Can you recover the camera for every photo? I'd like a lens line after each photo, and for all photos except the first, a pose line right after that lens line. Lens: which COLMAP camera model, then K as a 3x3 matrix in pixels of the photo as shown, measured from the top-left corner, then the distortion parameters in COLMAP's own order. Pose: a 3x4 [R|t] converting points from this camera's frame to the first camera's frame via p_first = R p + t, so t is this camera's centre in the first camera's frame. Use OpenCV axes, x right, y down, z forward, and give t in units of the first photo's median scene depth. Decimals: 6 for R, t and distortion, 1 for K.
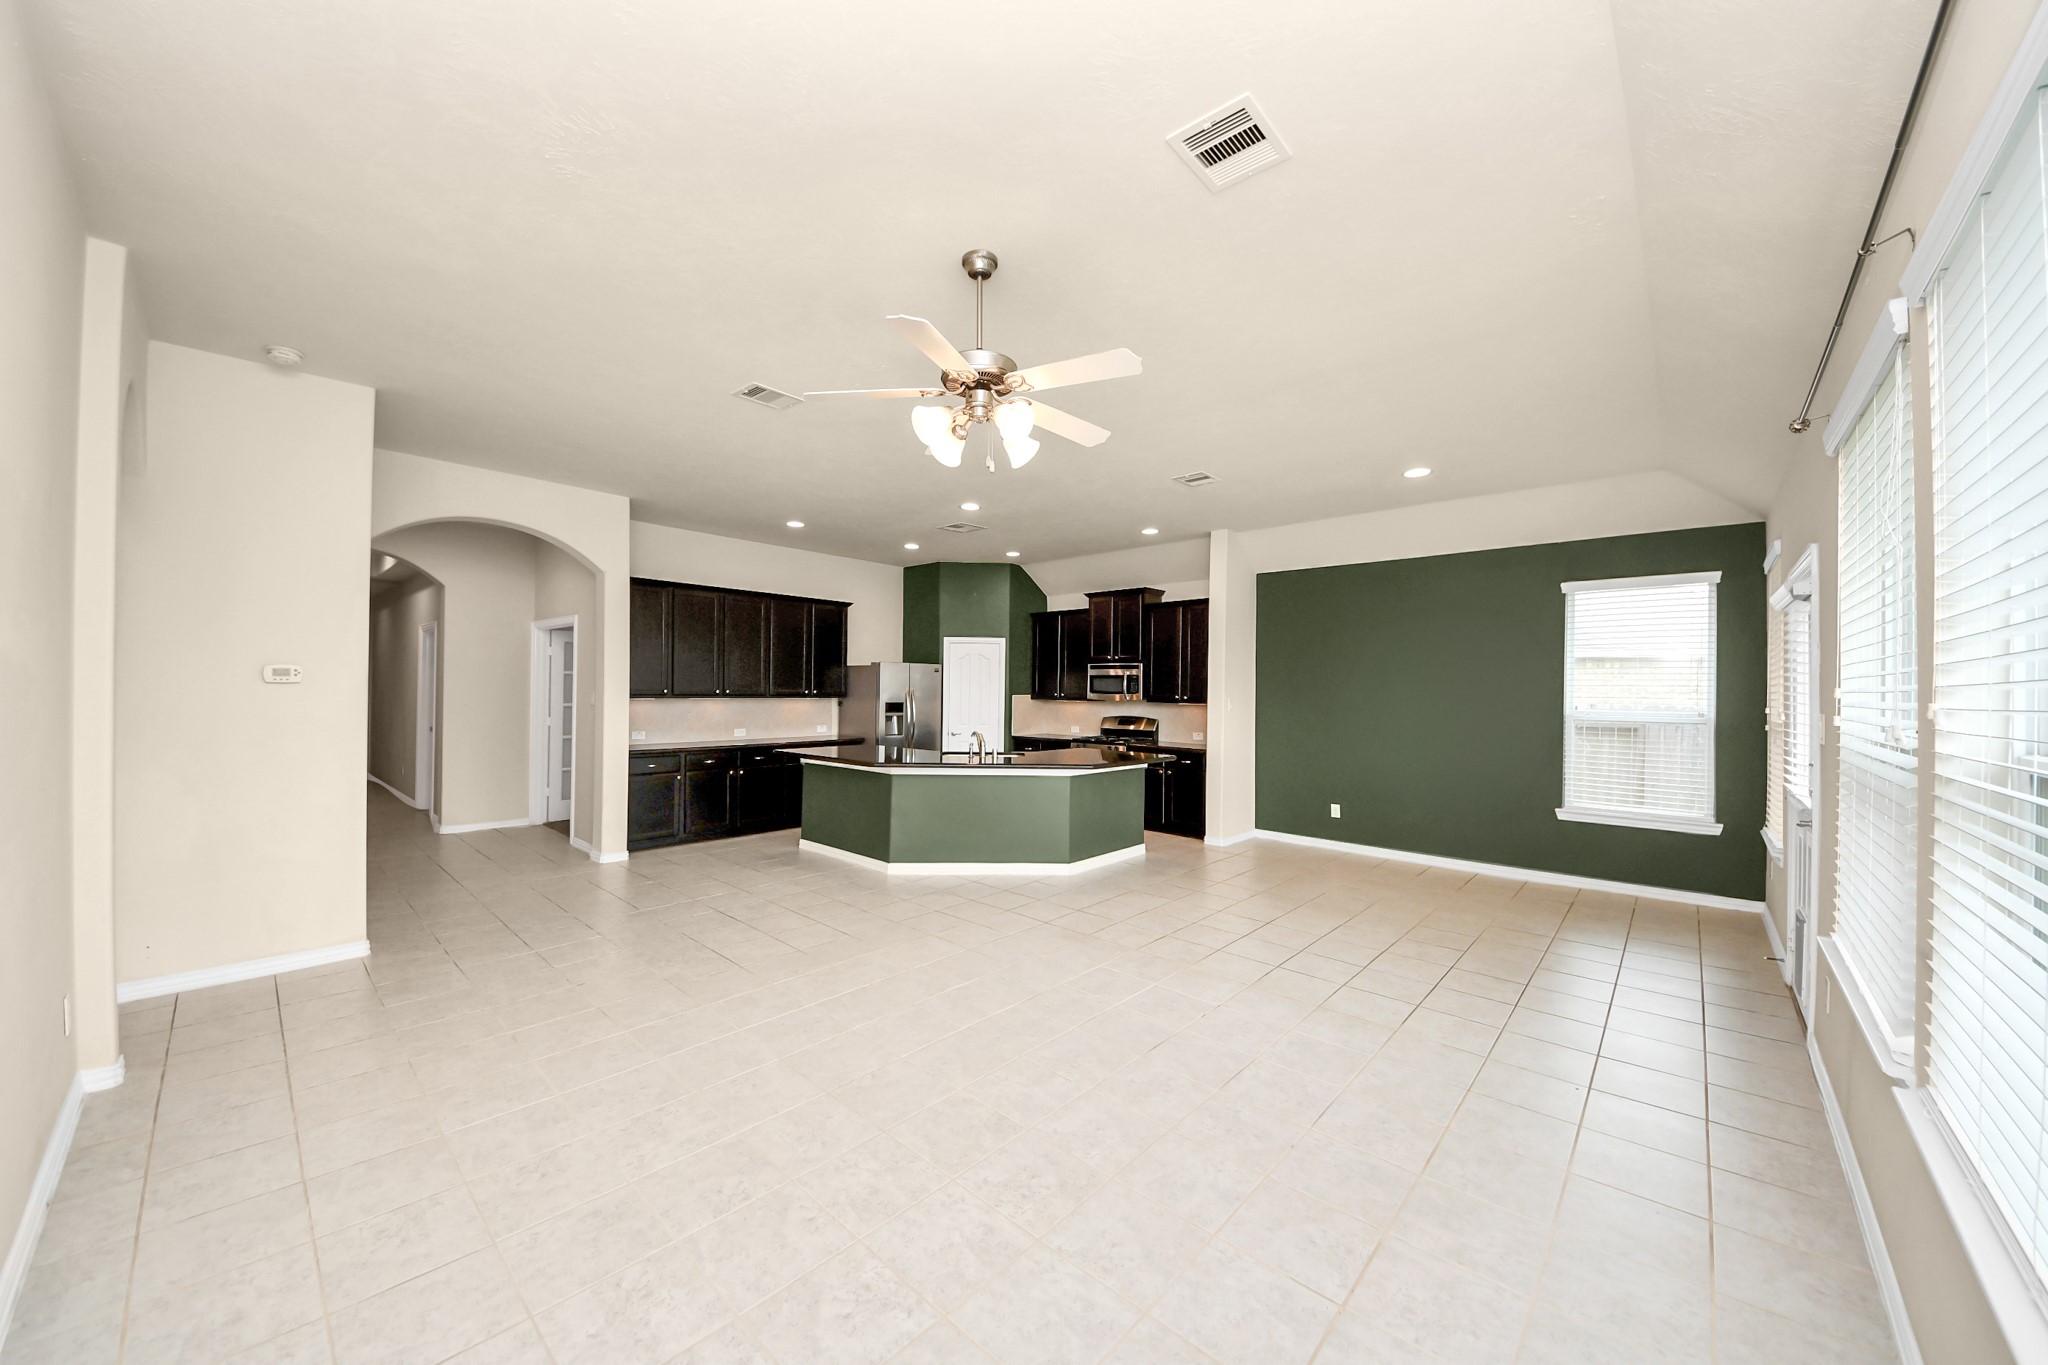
lens RADIAL K [[742.2, 0, 1015.6], [0, 742.2, 685.7], [0, 0, 1]] dist [0.003236, 0.000159]
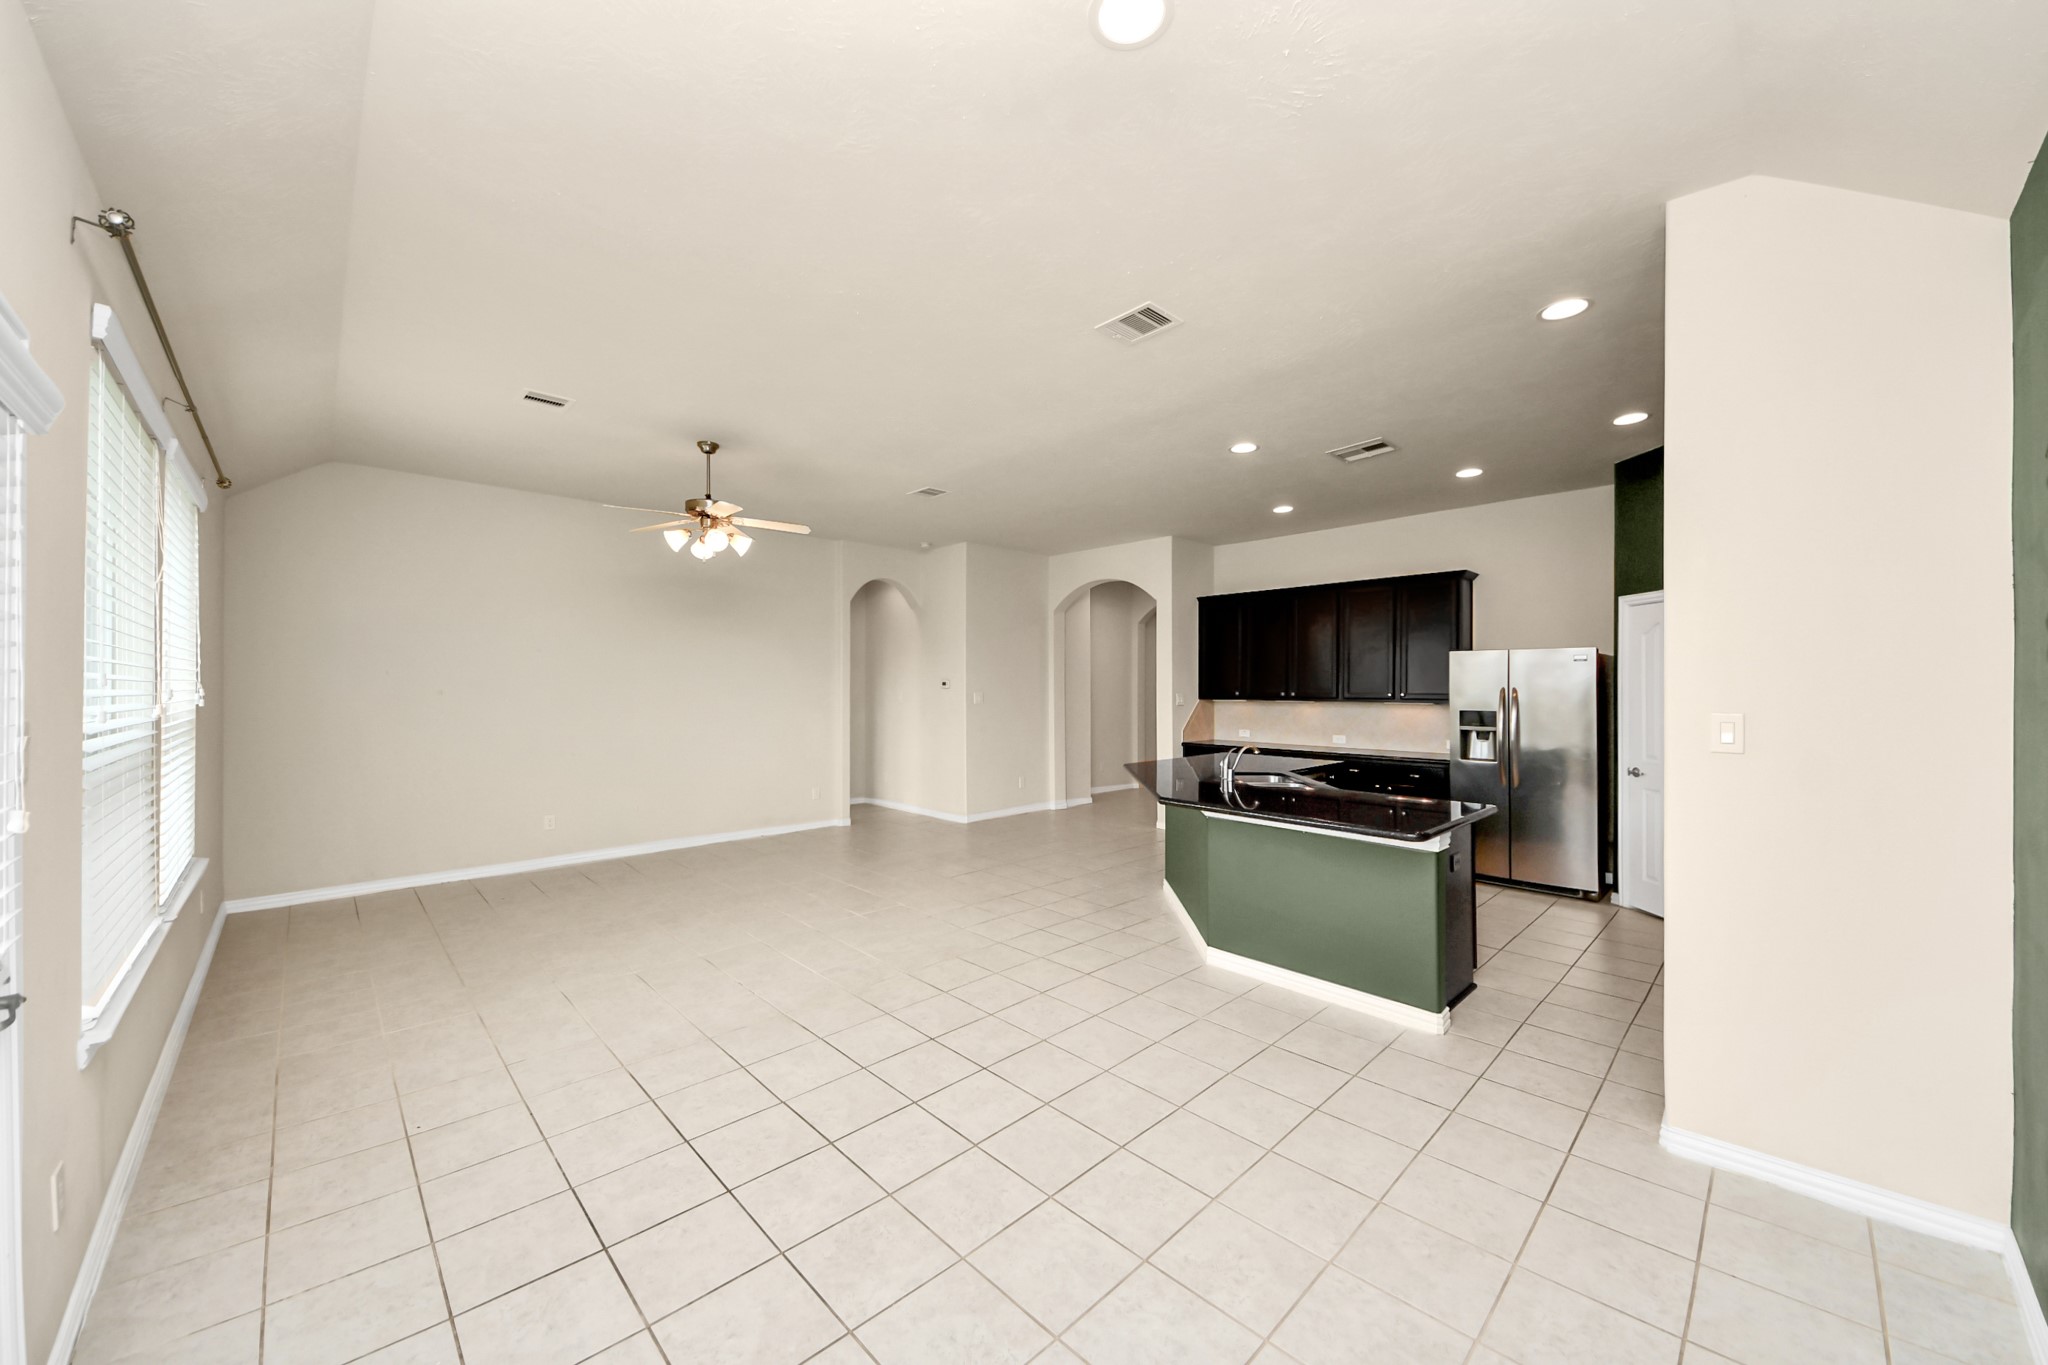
lens RADIAL K [[742.2, 0, 982.2], [0, 742.2, 683.0], [0, 0, 1]] dist [0.003236, 0.000159]
pose [[-0.100999, -0.014457, -0.994781, 0.533132], [0.001900, 0.999890, -0.014724, 0.005851], [0.994885, -0.003378, -0.100960, 0.592607]]
